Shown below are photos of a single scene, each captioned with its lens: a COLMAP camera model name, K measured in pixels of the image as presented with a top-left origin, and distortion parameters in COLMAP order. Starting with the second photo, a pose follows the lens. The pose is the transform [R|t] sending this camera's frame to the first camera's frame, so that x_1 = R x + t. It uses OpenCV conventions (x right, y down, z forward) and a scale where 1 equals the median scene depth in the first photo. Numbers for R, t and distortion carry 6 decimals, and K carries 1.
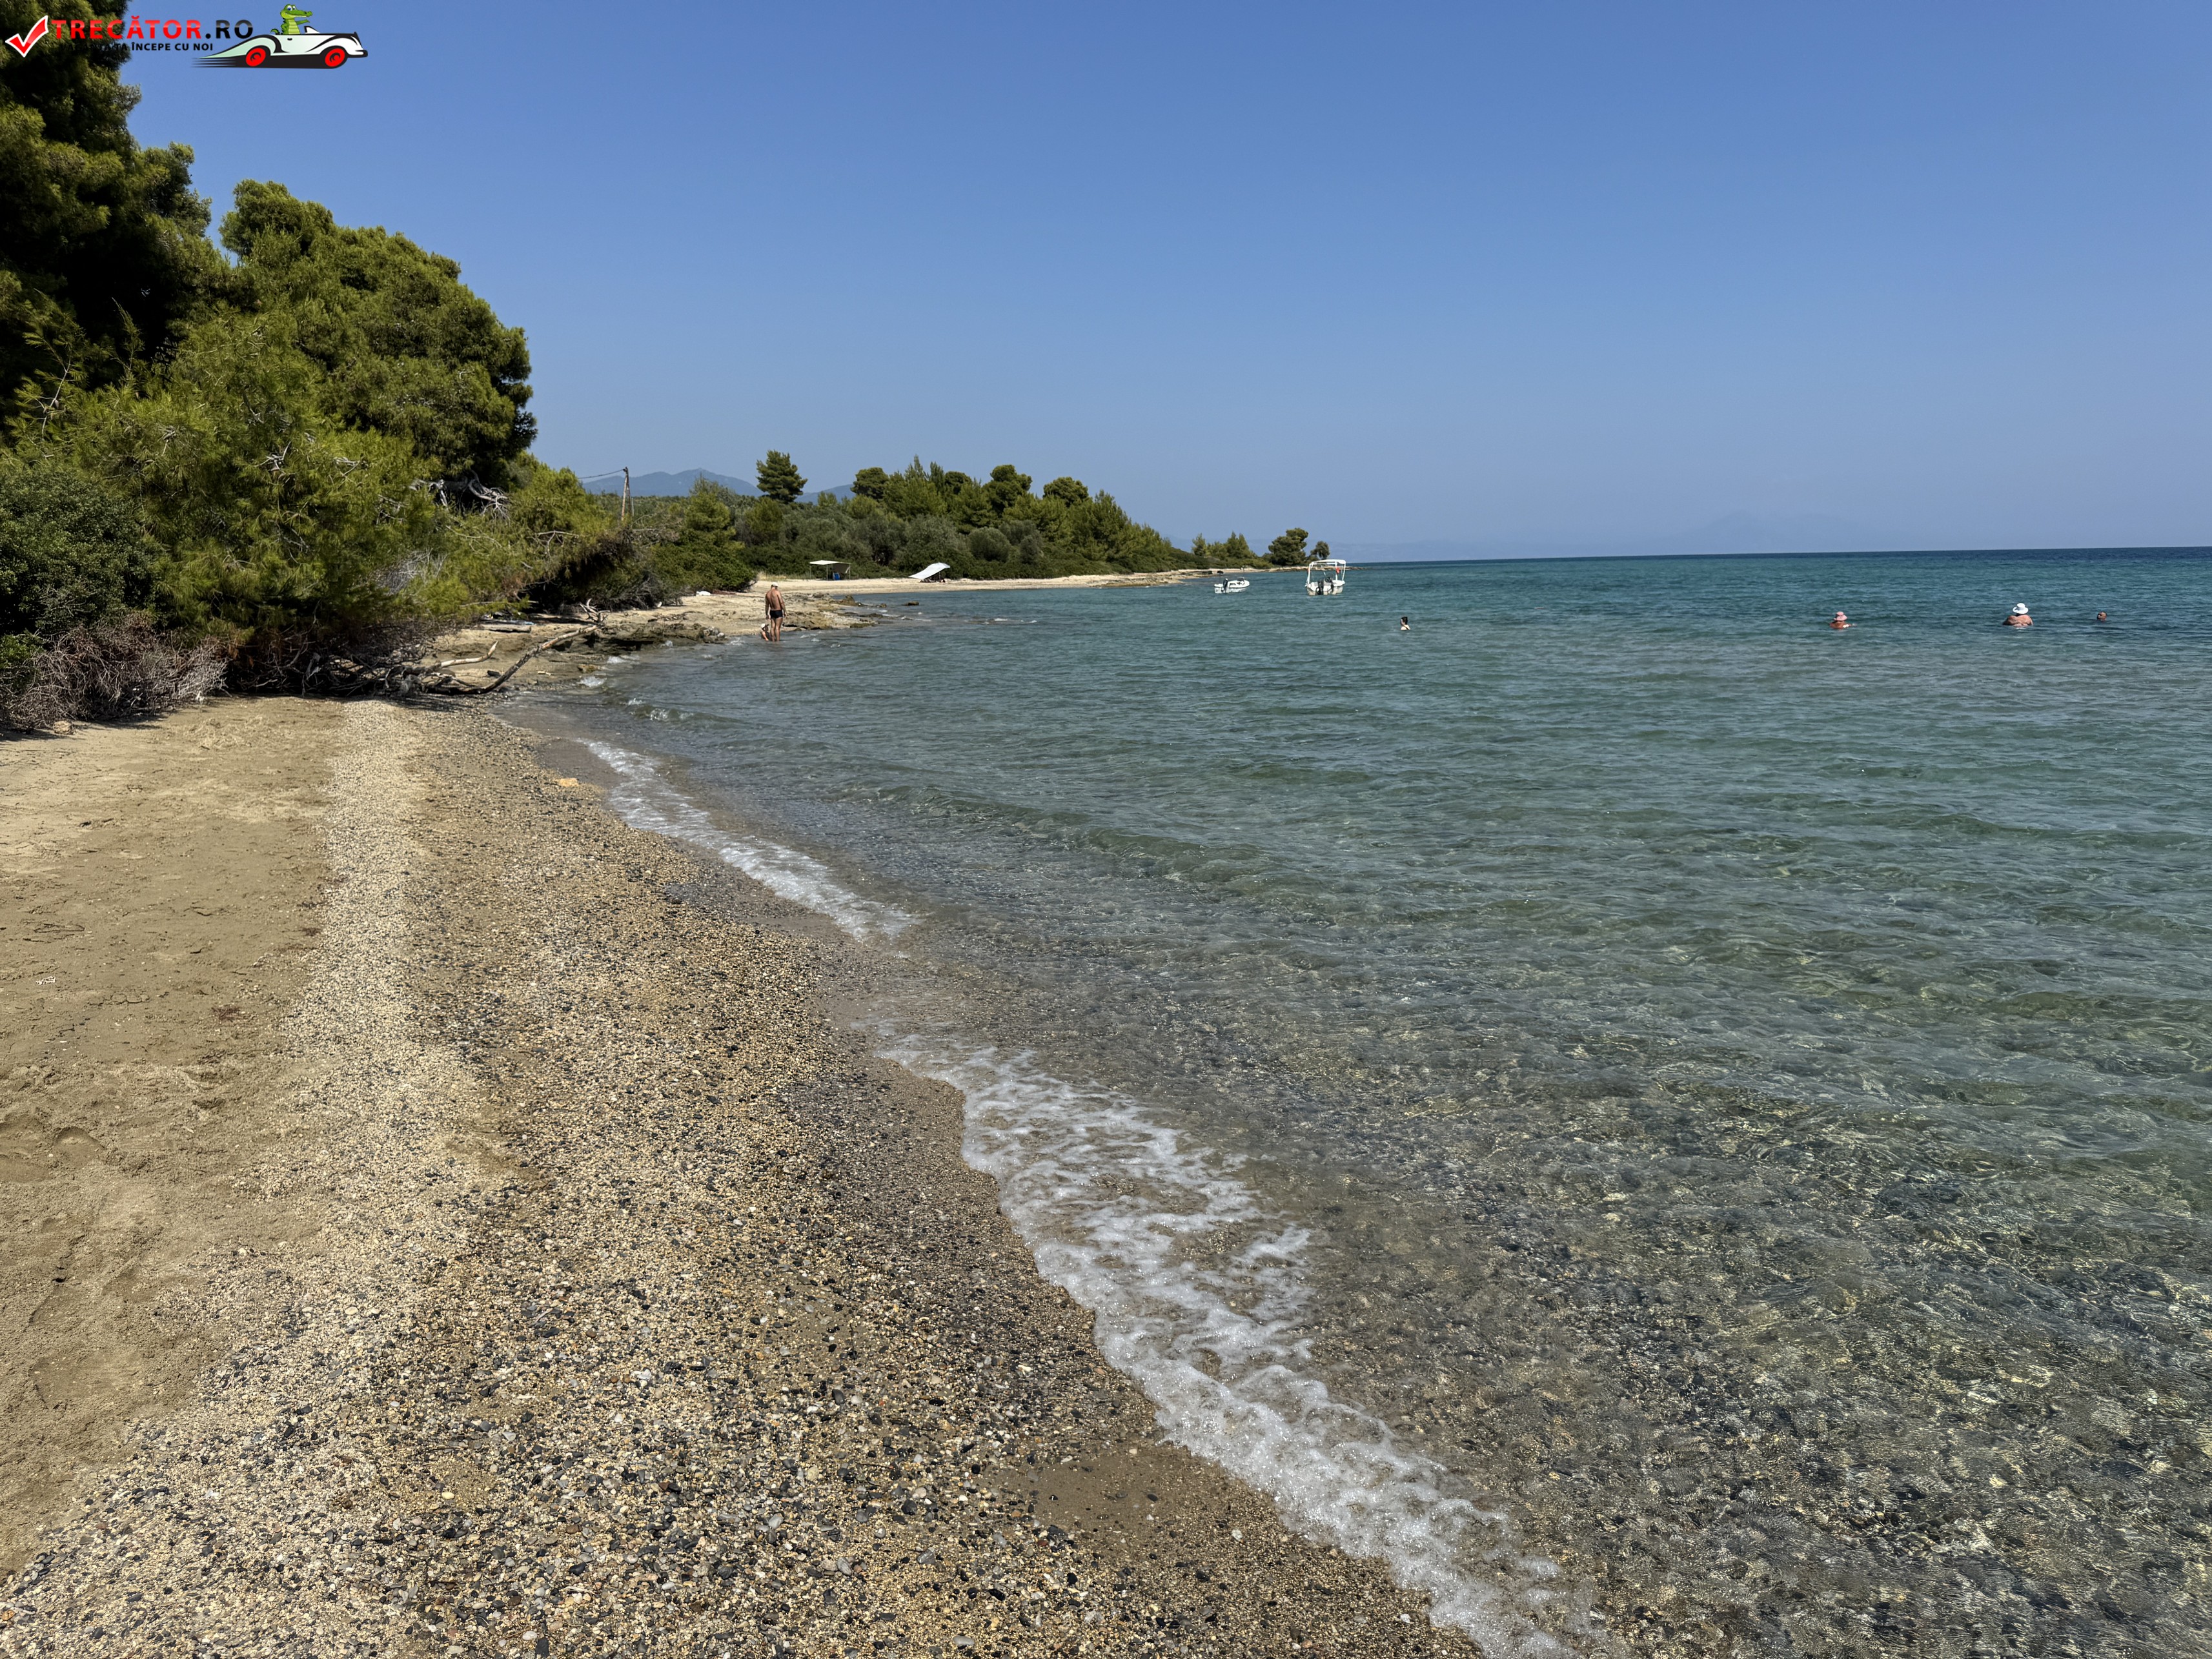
lens RADIAL K [[1554.4, 0, 1109.1], [0, 1554.4, 842.8], [0, 0, 1]] dist [0.020734, -0.031100]
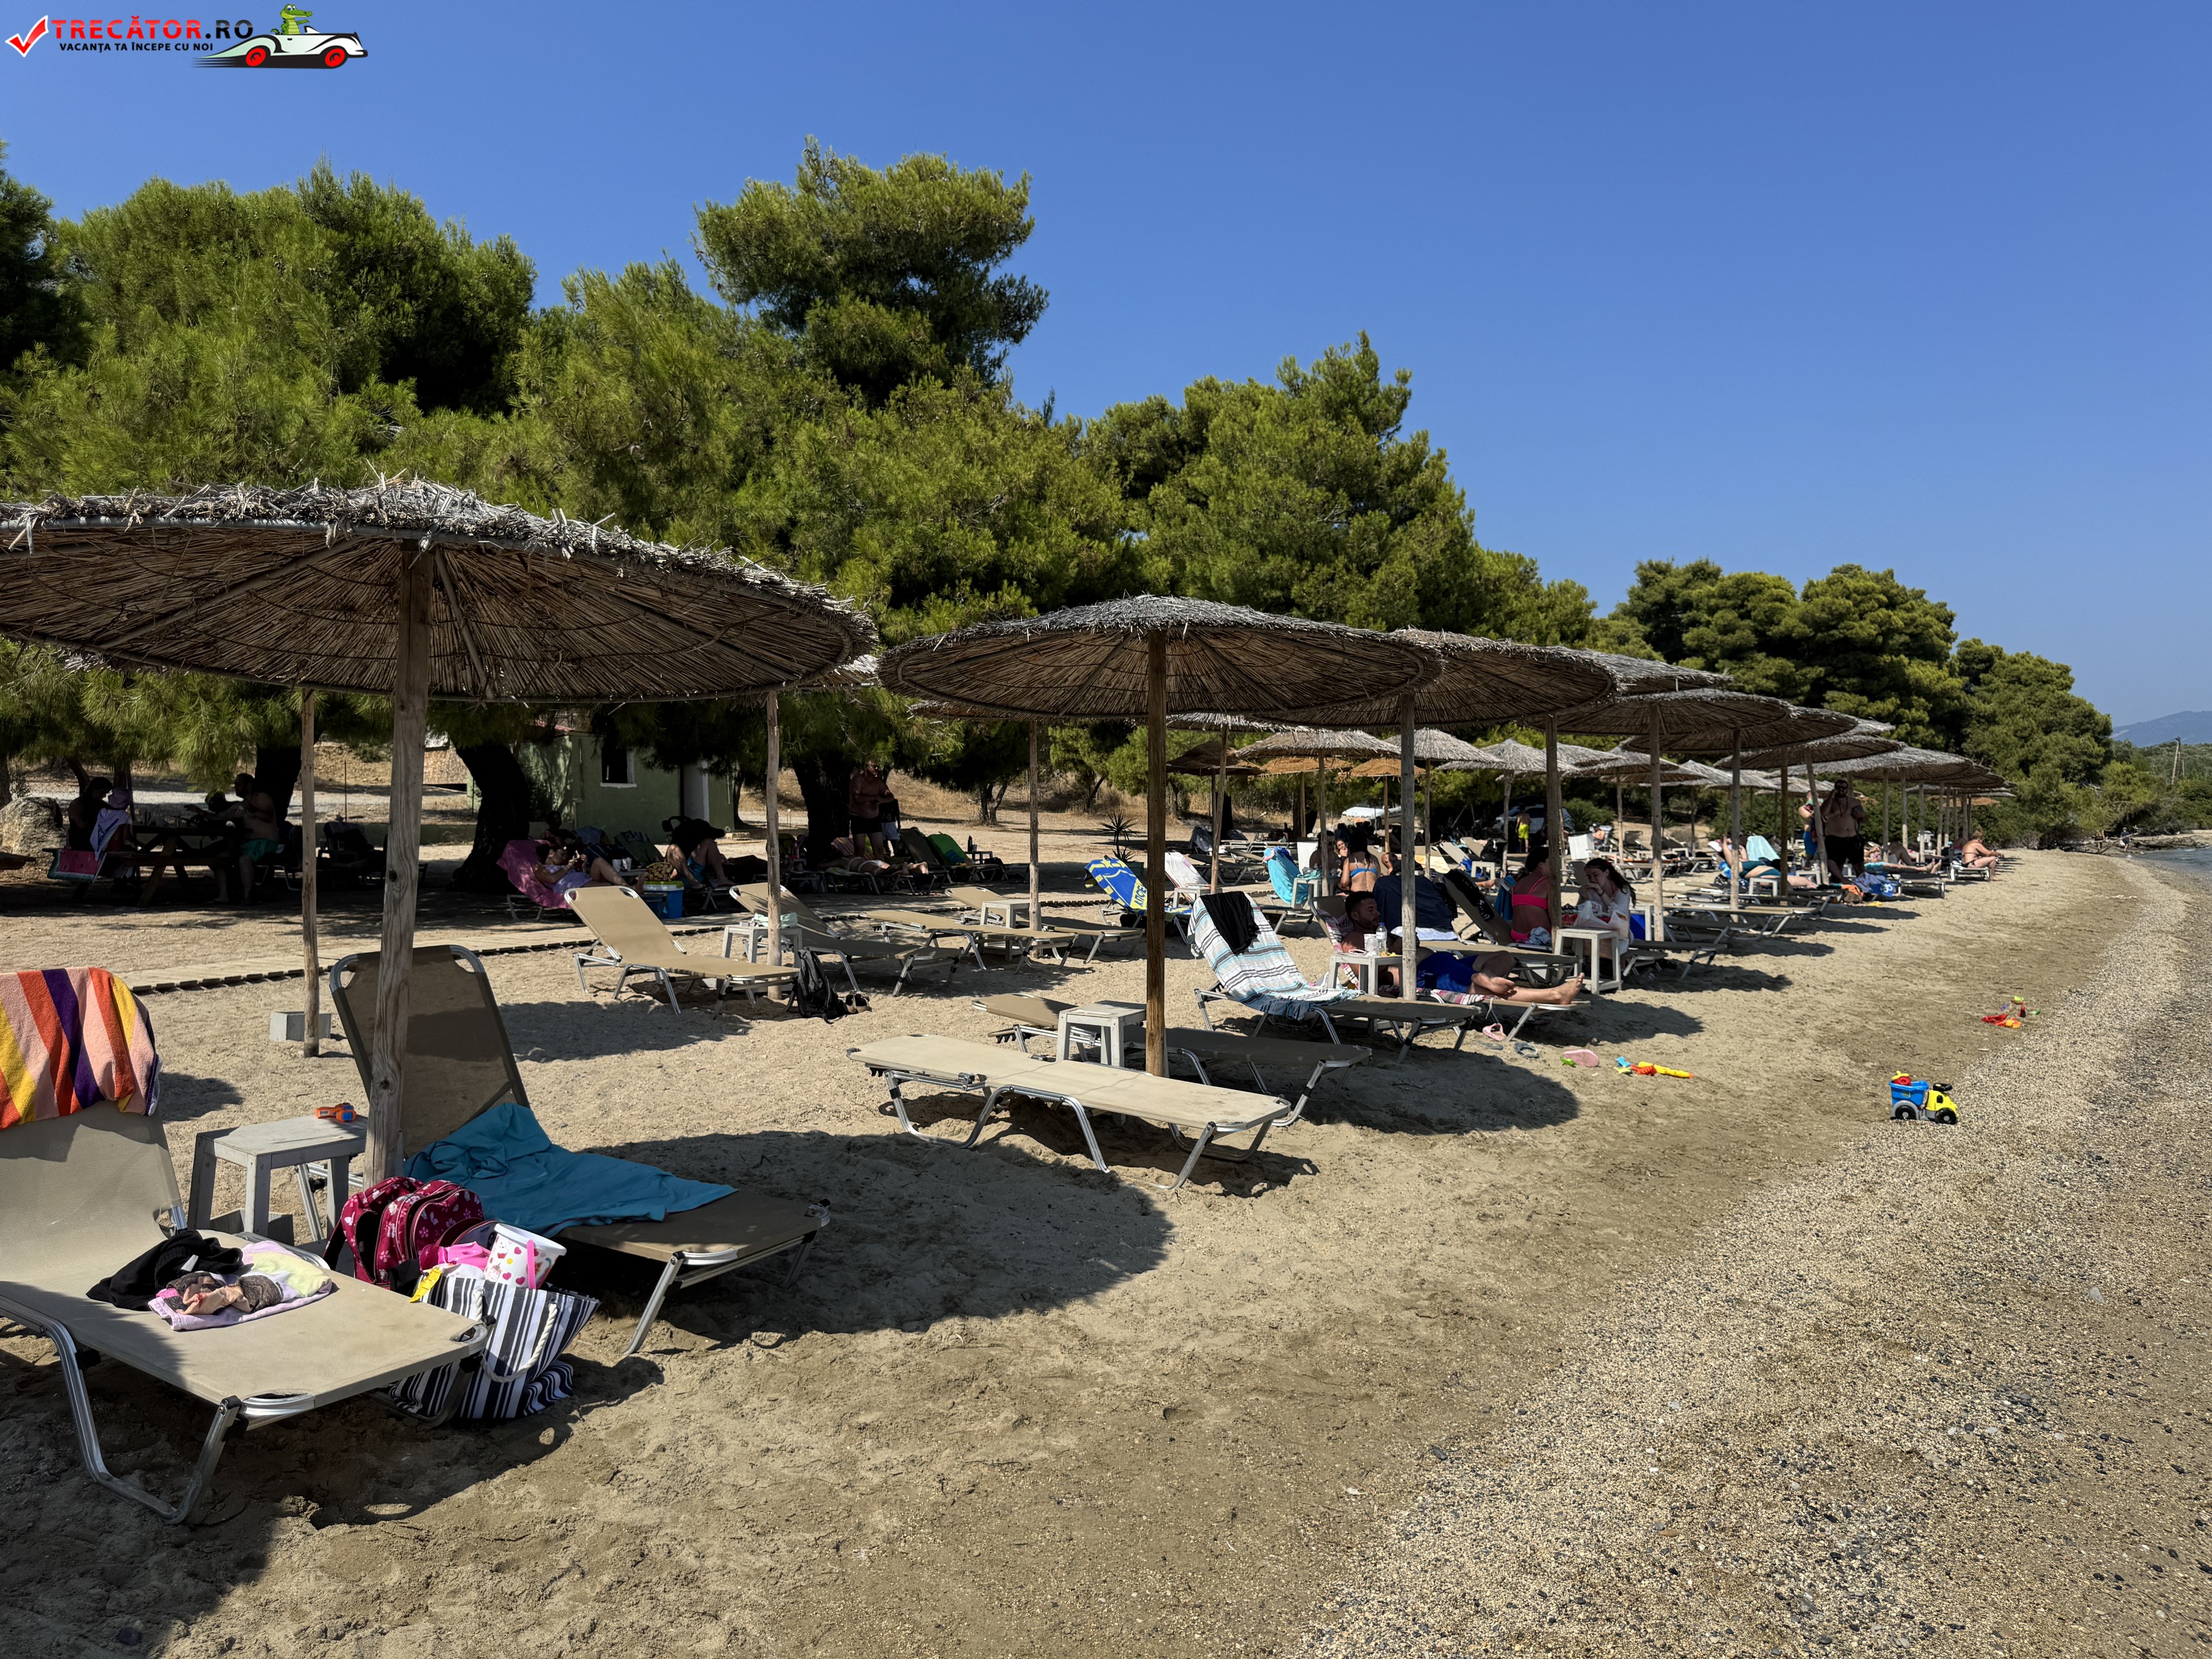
lens RADIAL K [[1554.4, 0, 1071.7], [0, 1554.4, 832.8], [0, 0, 1]] dist [0.020734, -0.031100]
pose [[0.605945, -0.014179, -0.795380, 0.396320], [-0.117039, 0.987372, -0.106765, 0.203738], [0.786850, 0.157784, 0.596633, -1.173384]]
